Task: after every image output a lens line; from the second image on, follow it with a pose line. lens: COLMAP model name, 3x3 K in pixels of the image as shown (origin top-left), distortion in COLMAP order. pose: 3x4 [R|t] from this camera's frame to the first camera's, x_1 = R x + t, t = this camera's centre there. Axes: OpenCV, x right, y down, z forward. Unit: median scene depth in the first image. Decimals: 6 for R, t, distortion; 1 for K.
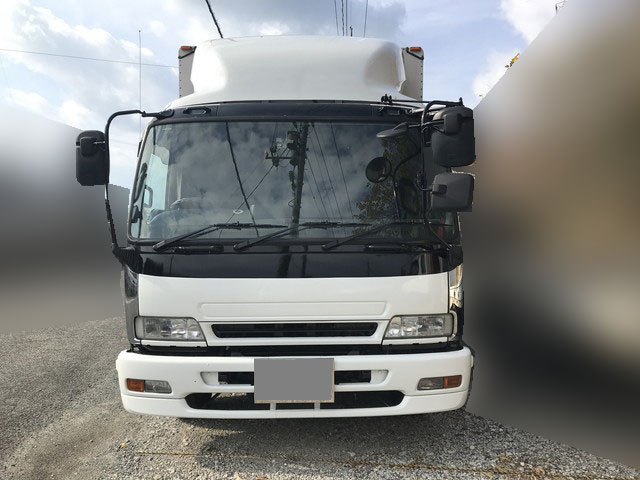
lens RADIAL K [[529.1, 0, 319.7], [0, 529.1, 242.1], [0, 0, 1]] dist [0.031490, -0.034871]
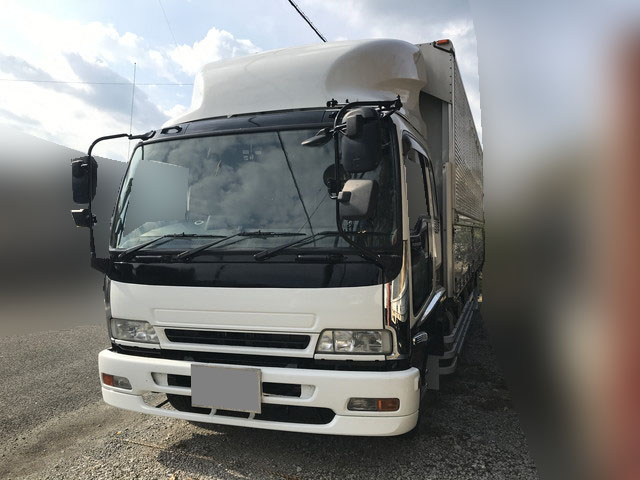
lens RADIAL K [[529.1, 0, 316.7], [0, 529.1, 237.7], [0, 0, 1]] dist [0.031490, -0.034871]
pose [[0.940558, -0.006578, -0.339570, 0.447513], [0.000632, 0.999845, -0.017618, -0.009161], [0.339634, 0.016356, 0.940416, 0.091639]]
